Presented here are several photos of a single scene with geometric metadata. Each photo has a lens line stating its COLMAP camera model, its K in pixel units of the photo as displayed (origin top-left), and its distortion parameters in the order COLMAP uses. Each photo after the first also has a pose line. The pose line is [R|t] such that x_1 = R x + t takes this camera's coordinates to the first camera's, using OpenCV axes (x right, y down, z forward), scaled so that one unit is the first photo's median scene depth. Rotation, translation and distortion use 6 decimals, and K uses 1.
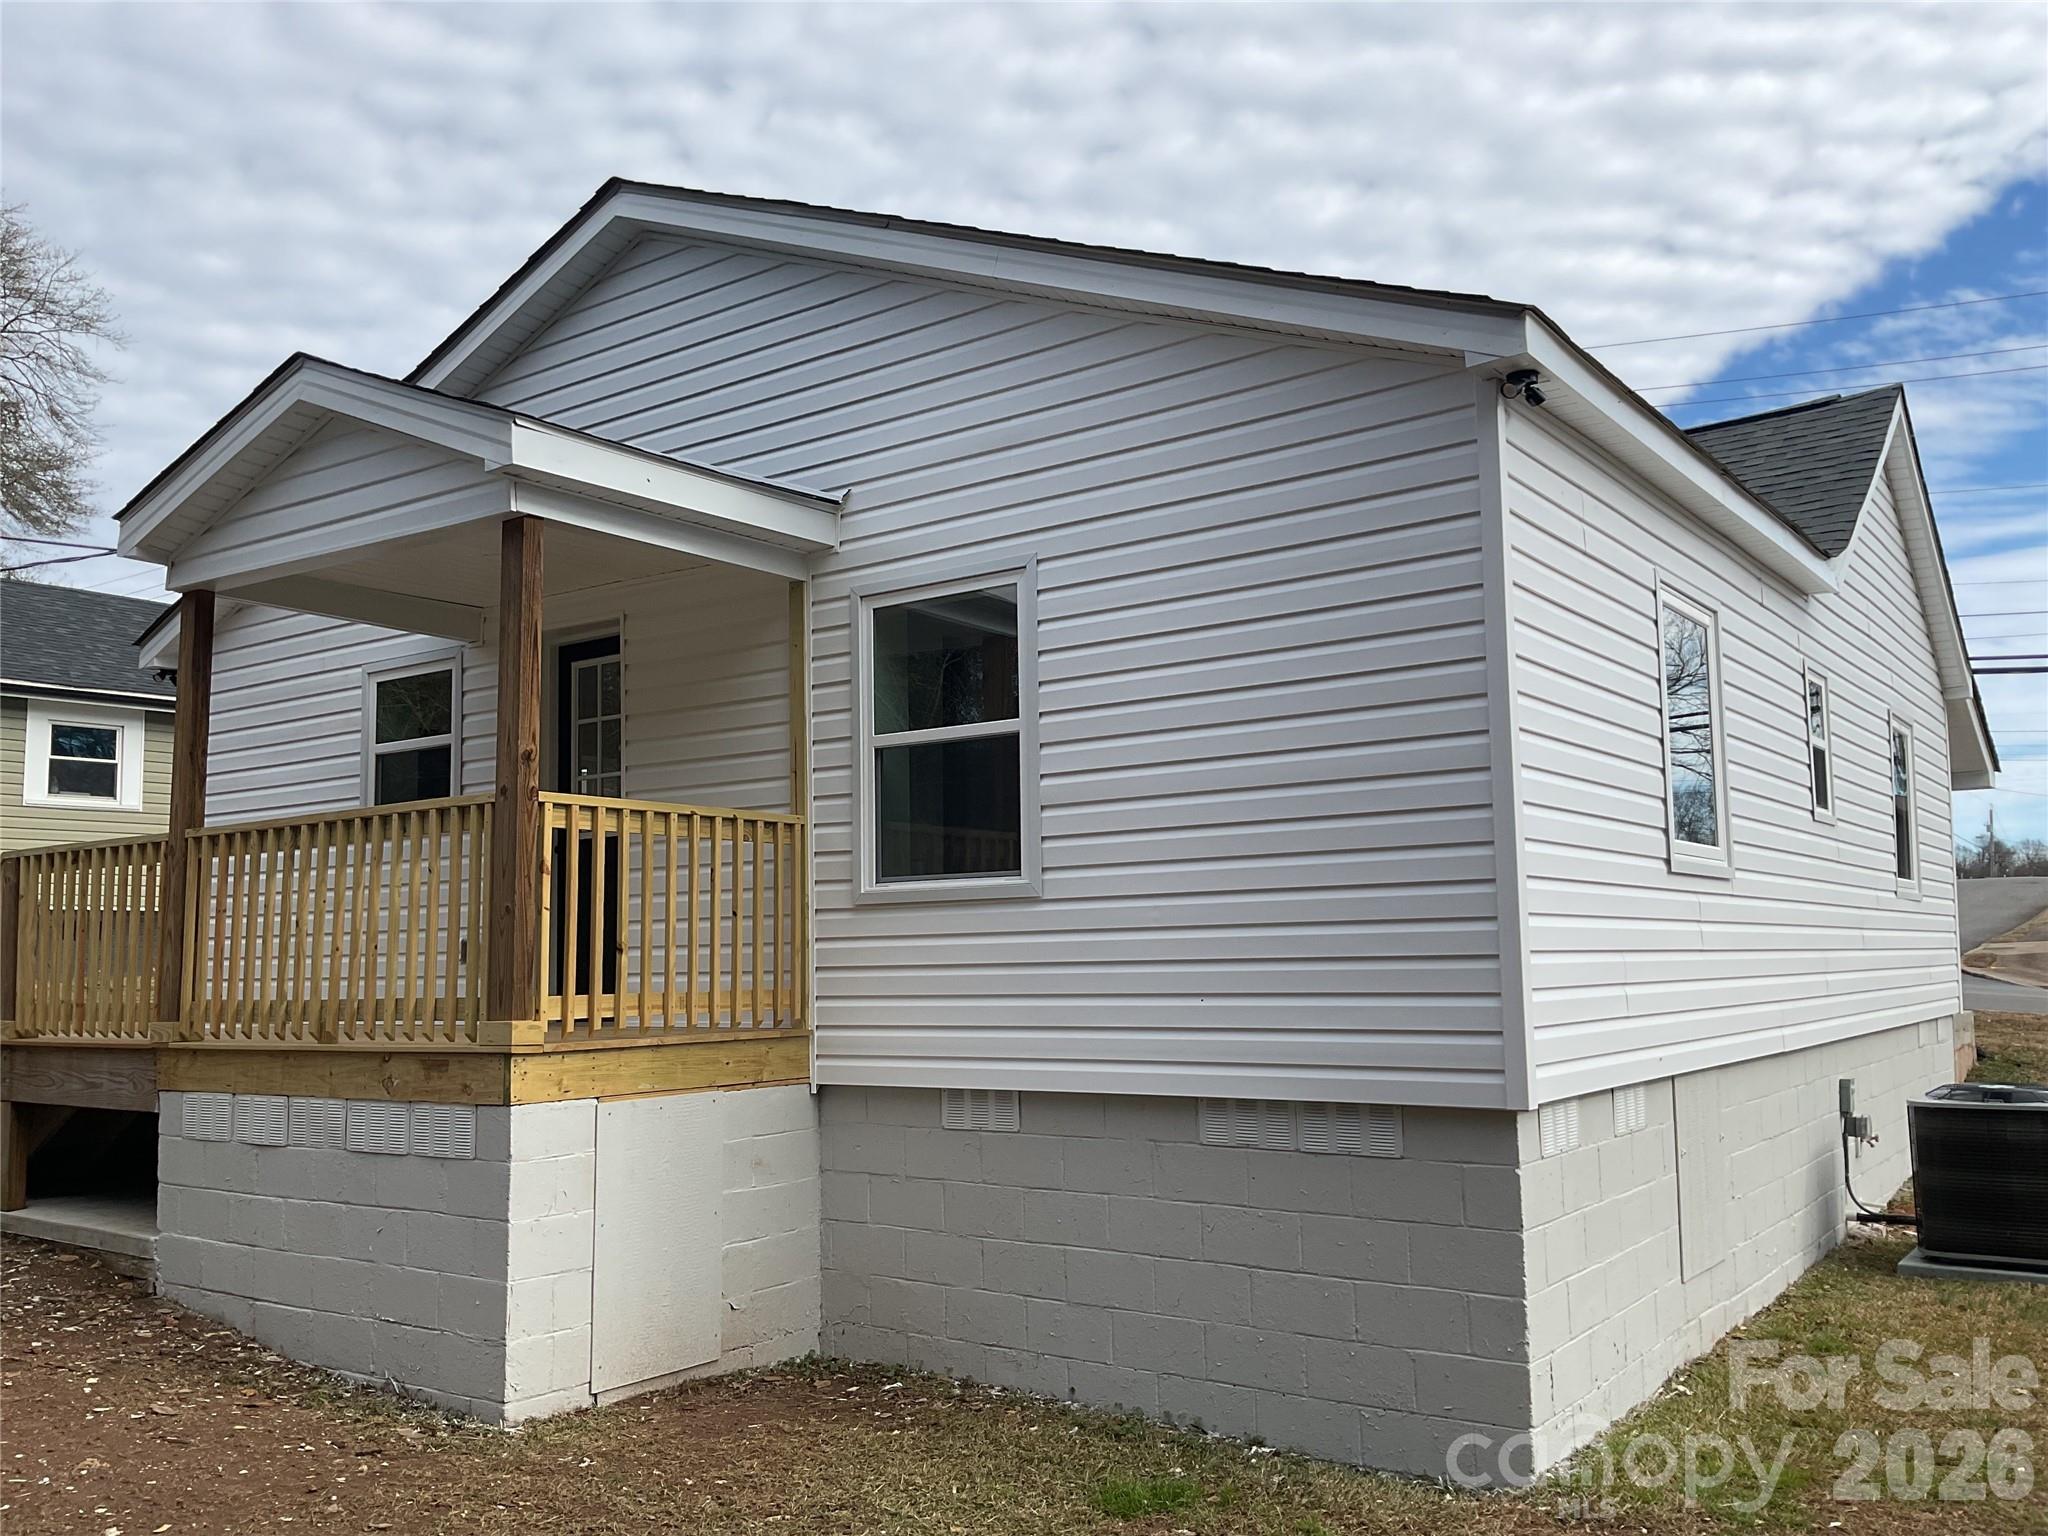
lens RADIAL K [[1682.3, 0, 1013.5], [0, 1682.3, 770.5], [0, 0, 1]] dist [0.115012, -0.220509]
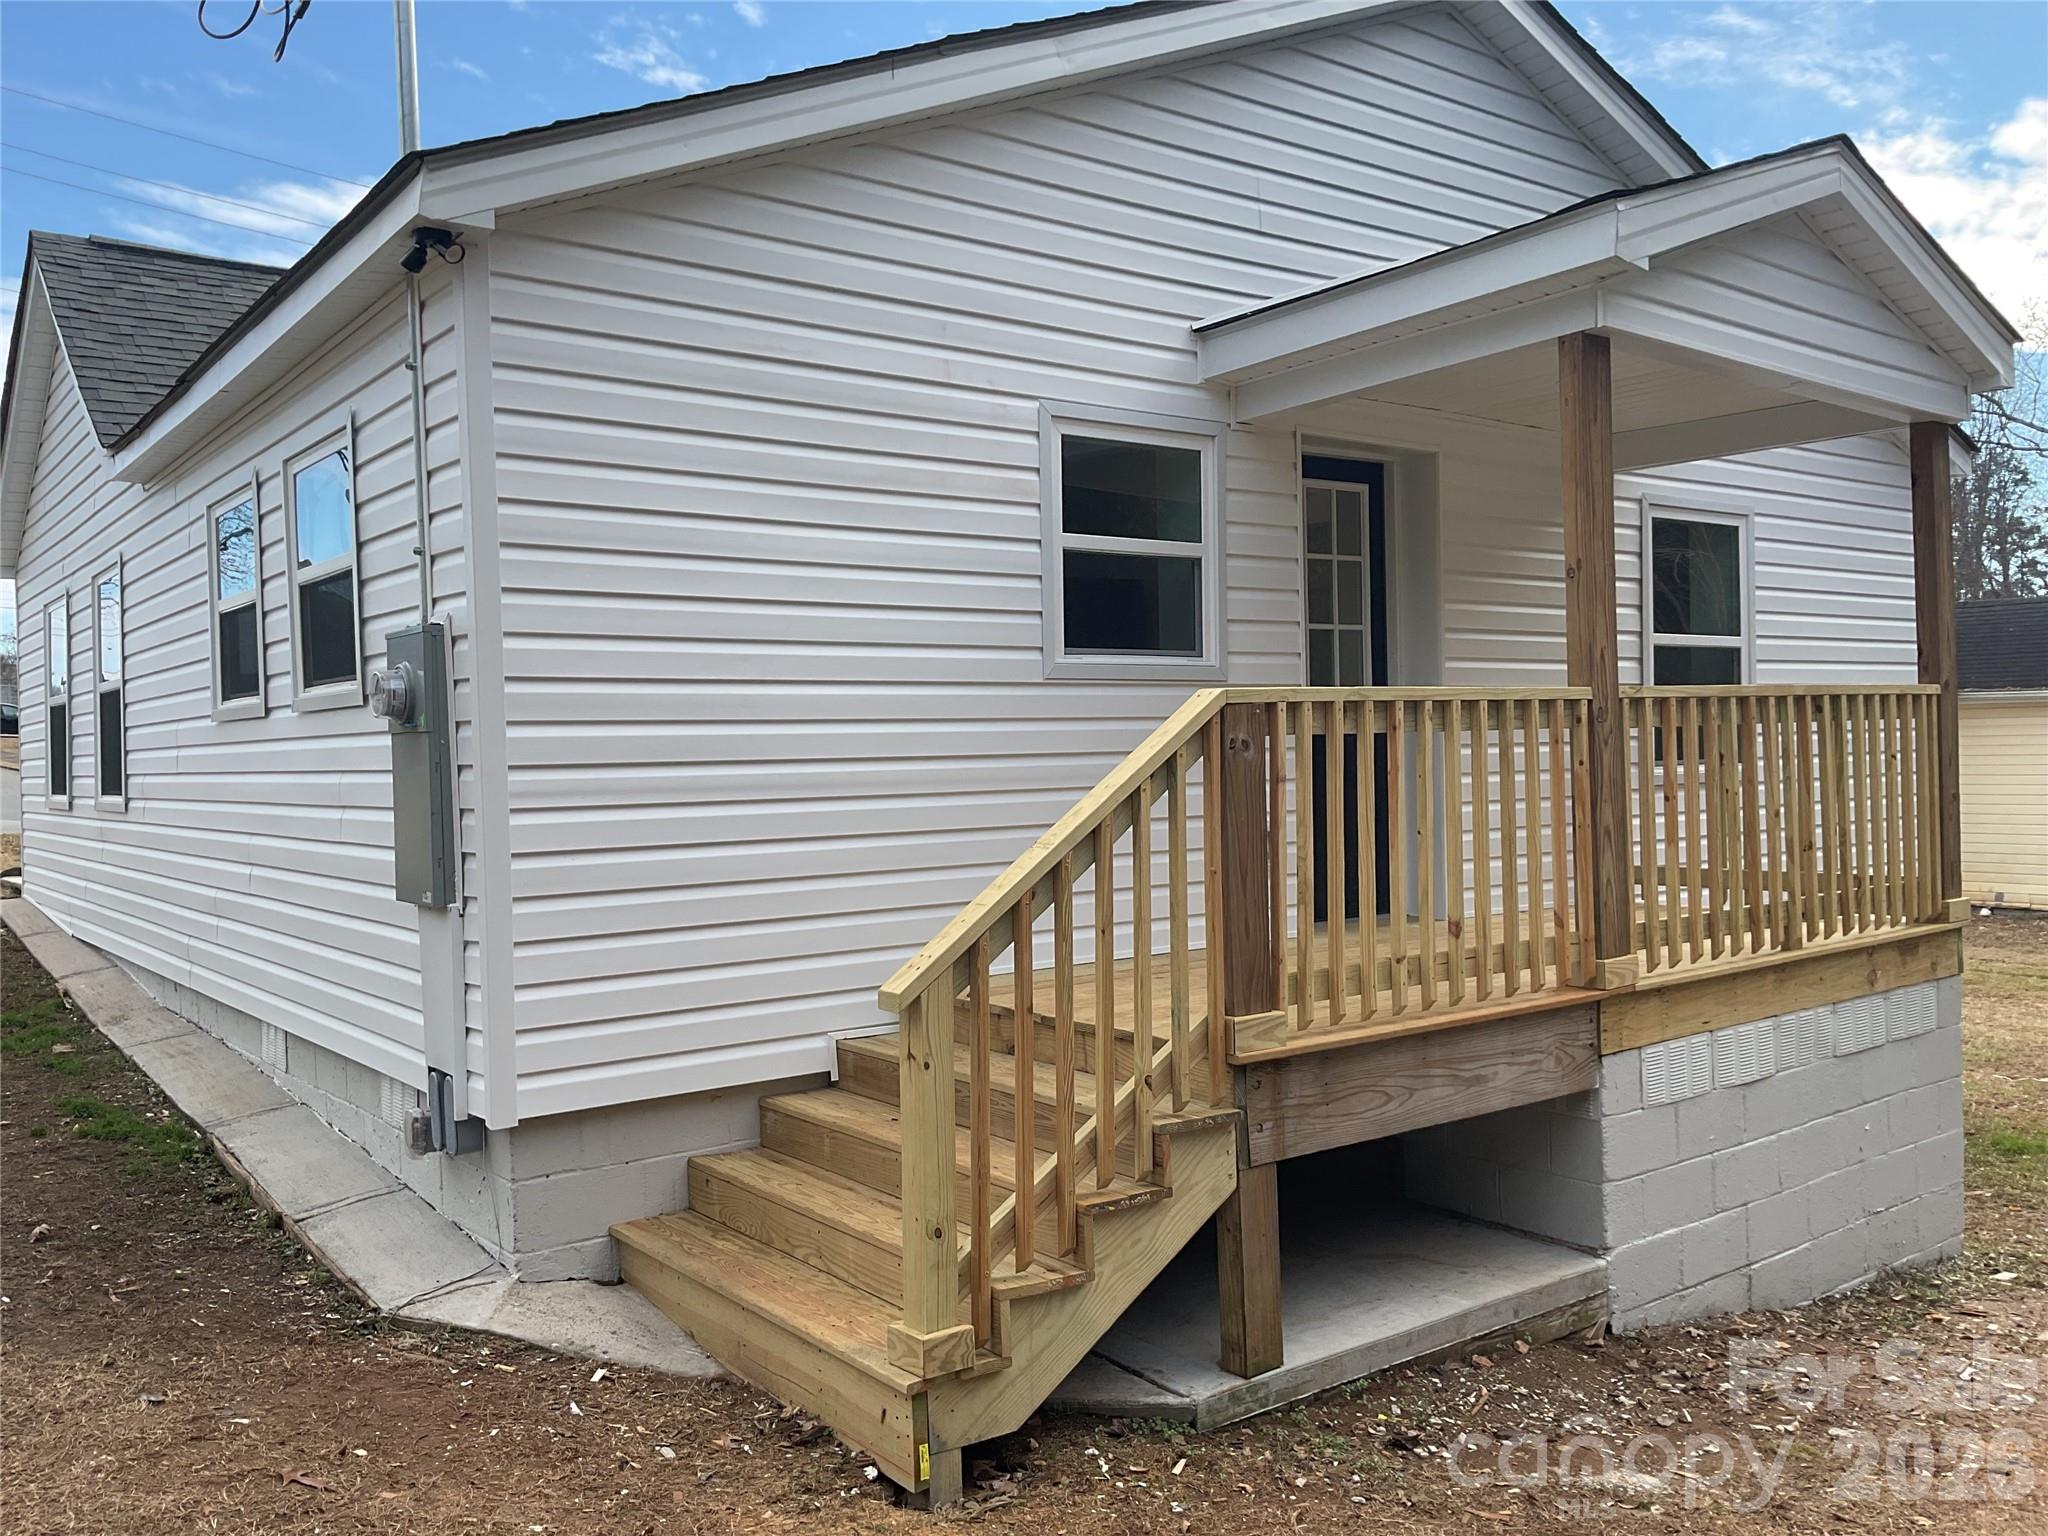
lens RADIAL K [[1682.3, 0, 1013.5], [0, 1682.3, 770.5], [0, 0, 1]] dist [0.115012, -0.220509]
pose [[0.289878, -0.003433, 0.957057, -1.263677], [-0.087632, 0.995698, 0.030114, 0.071851], [-0.953043, -0.092598, 0.288330, 1.058206]]
